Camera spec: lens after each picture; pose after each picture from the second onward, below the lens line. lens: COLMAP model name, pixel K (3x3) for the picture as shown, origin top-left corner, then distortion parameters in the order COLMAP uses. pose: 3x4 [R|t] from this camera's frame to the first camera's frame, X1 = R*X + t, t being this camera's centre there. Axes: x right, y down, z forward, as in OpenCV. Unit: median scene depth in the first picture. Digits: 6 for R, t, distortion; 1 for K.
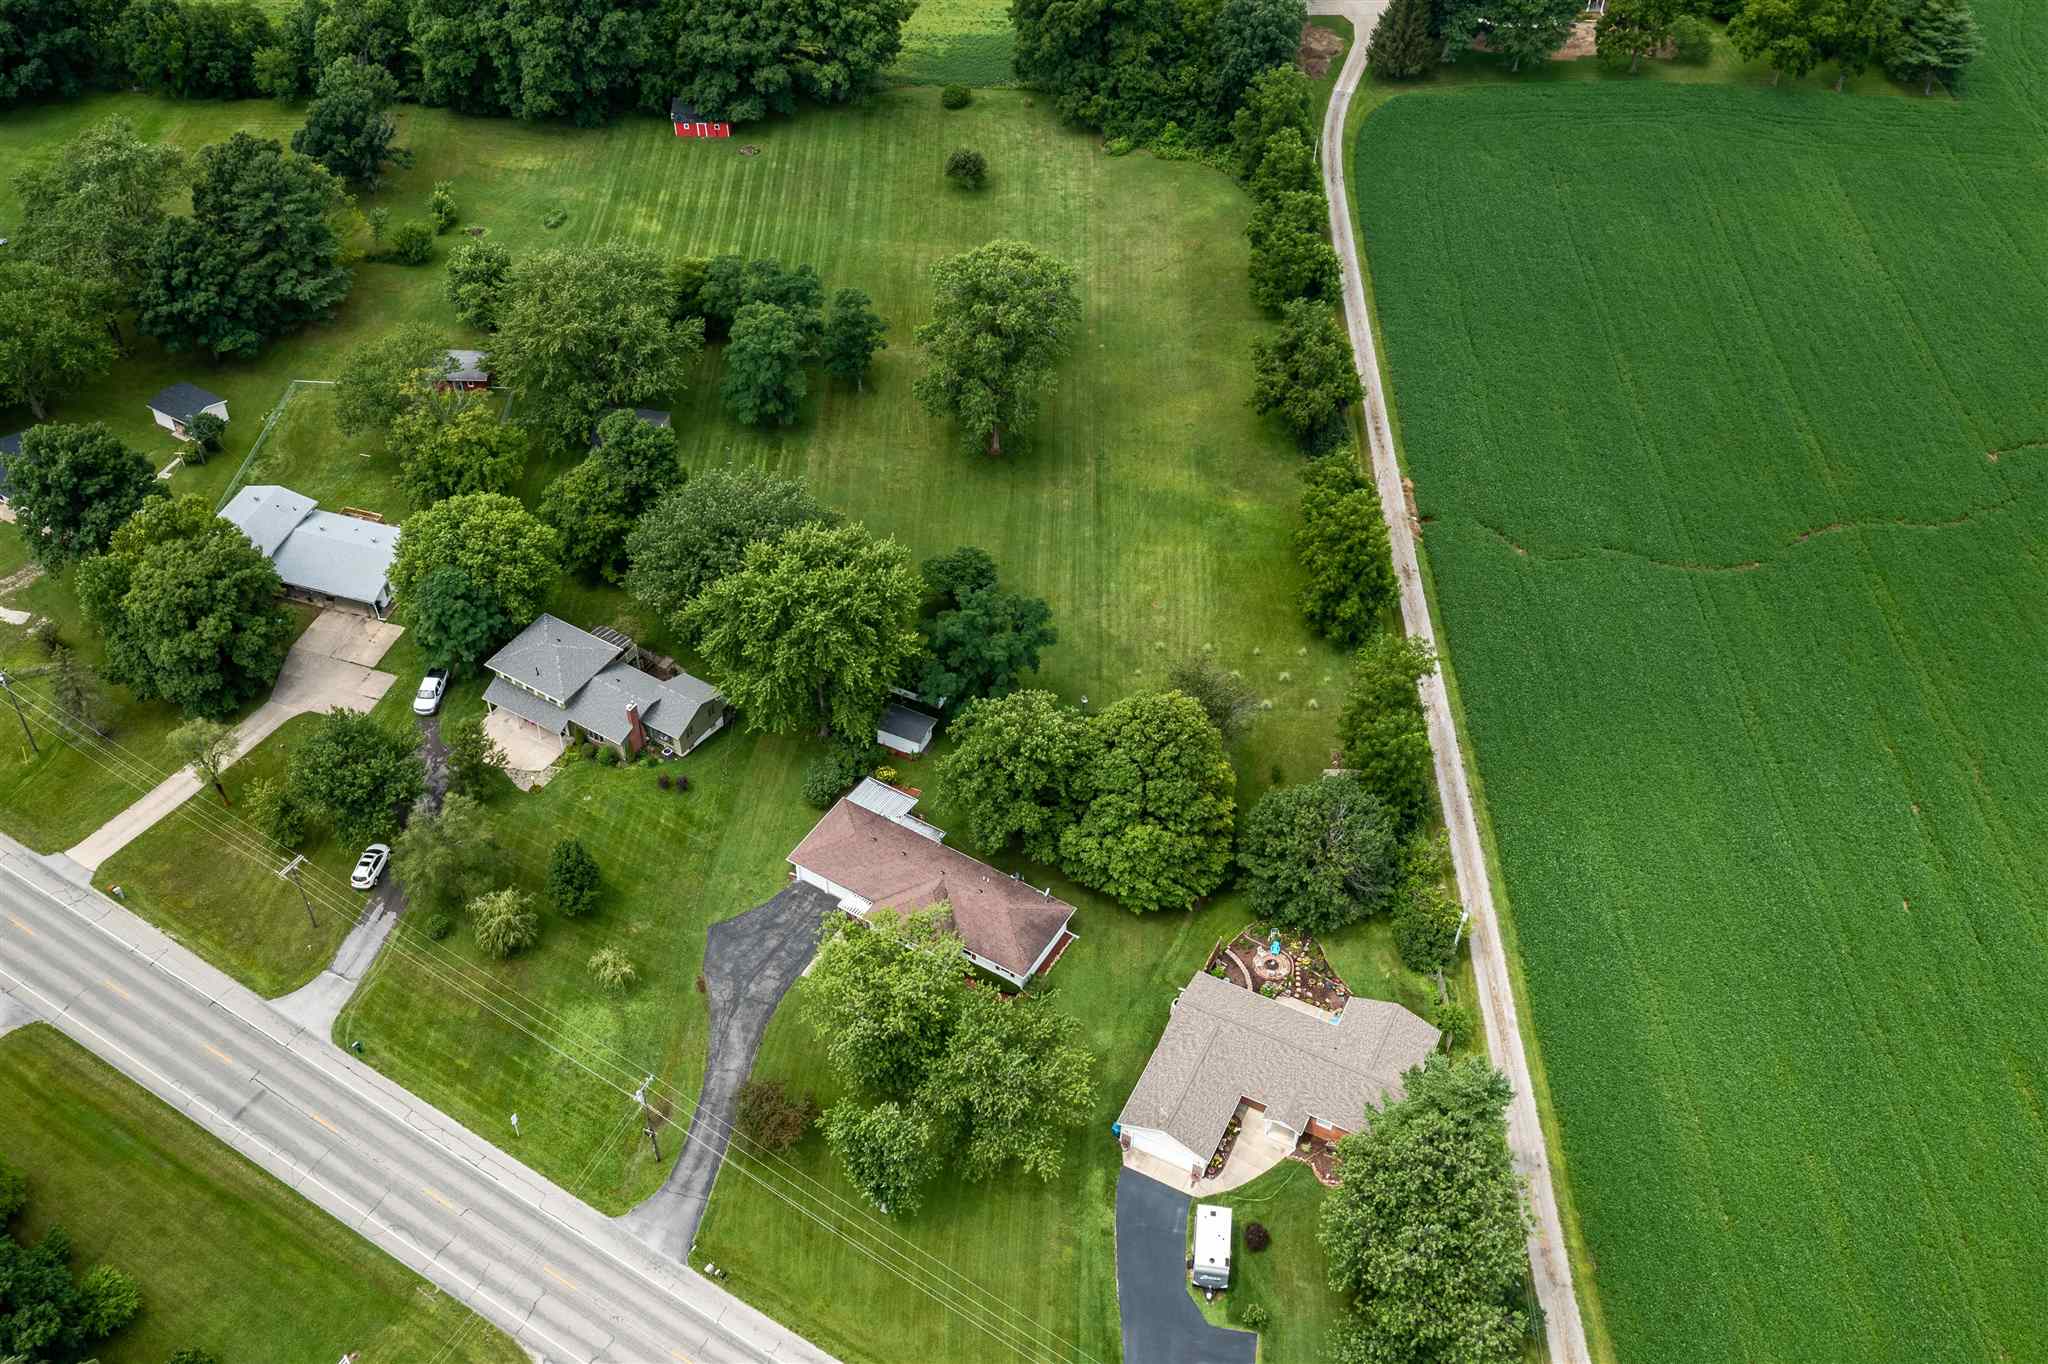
lens RADIAL K [[1710.9, 0, 1018.6], [0, 1710.9, 632.9], [0, 0, 1]] dist [-0.020845, 0.009810]
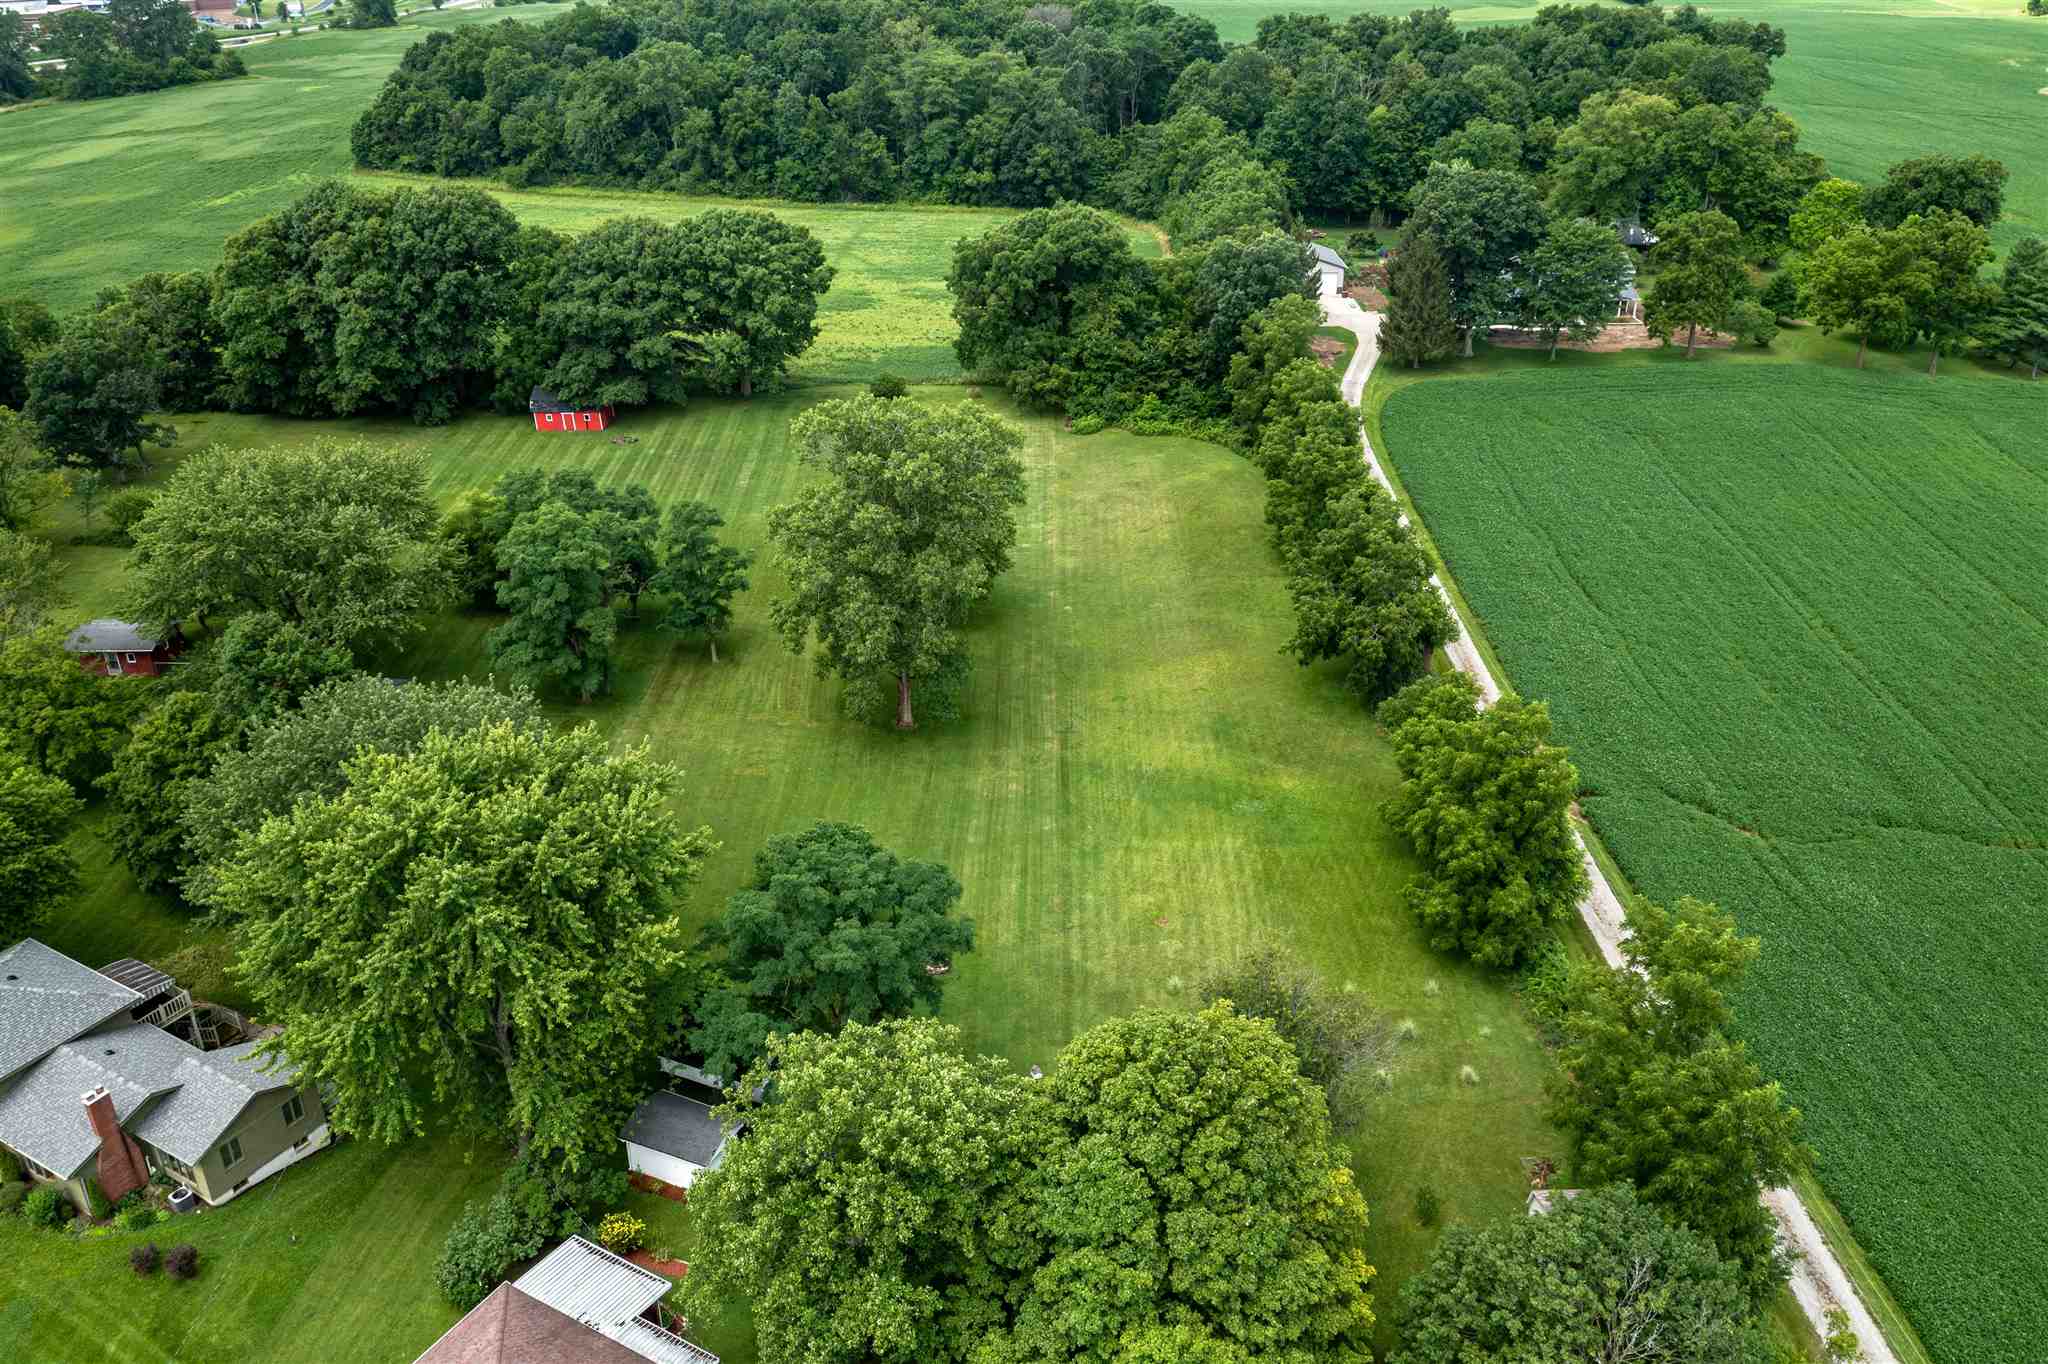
lens RADIAL K [[1710.9, 0, 1018.6], [0, 1710.9, 632.9], [0, 0, 1]] dist [-0.020845, 0.009810]
pose [[0.999572, -0.028265, 0.007595, 0.027060], [0.029263, 0.961060, -0.274786, 0.043707], [0.000468, 0.274890, 0.961476, 0.384245]]
